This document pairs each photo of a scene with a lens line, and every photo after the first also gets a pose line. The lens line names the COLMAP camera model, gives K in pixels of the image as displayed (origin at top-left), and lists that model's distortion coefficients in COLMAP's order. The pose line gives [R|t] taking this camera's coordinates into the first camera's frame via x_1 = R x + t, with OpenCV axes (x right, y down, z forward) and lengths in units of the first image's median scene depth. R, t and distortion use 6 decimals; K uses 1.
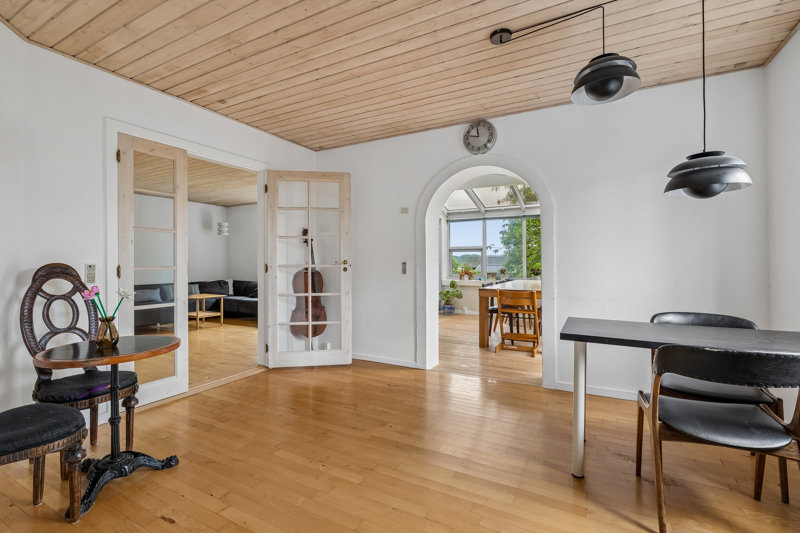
lens RADIAL K [[367.6, 0, 396.1], [0, 367.6, 260.7], [0, 0, 1]] dist [-0.006640, -0.000190]
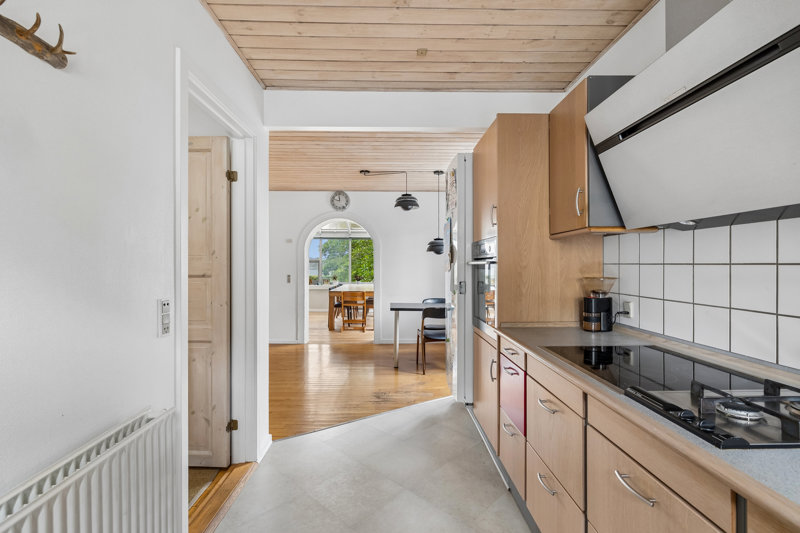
lens RADIAL K [[367.6, 0, 400.0], [0, 367.6, 265.5], [0, 0, 1]] dist [-0.006640, -0.000190]
pose [[0.863918, 0.003556, 0.503620, -0.278465], [-0.006302, 0.999973, 0.003750, -0.034832], [-0.503593, -0.006414, 0.863917, -0.435366]]
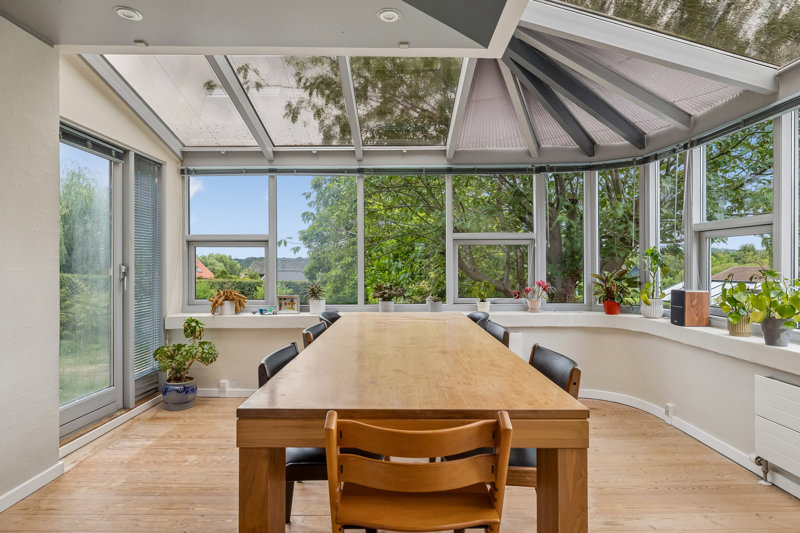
lens RADIAL K [[444.4, 0, 399.5], [0, 444.4, 264.8], [0, 0, 1]] dist [-0.001569, -0.000094]
pose [[0.874423, 0.002556, 0.485158, 0.183581], [-0.003167, 0.999995, 0.000439, -0.006956], [-0.485155, -0.001920, 0.874426, 0.737397]]
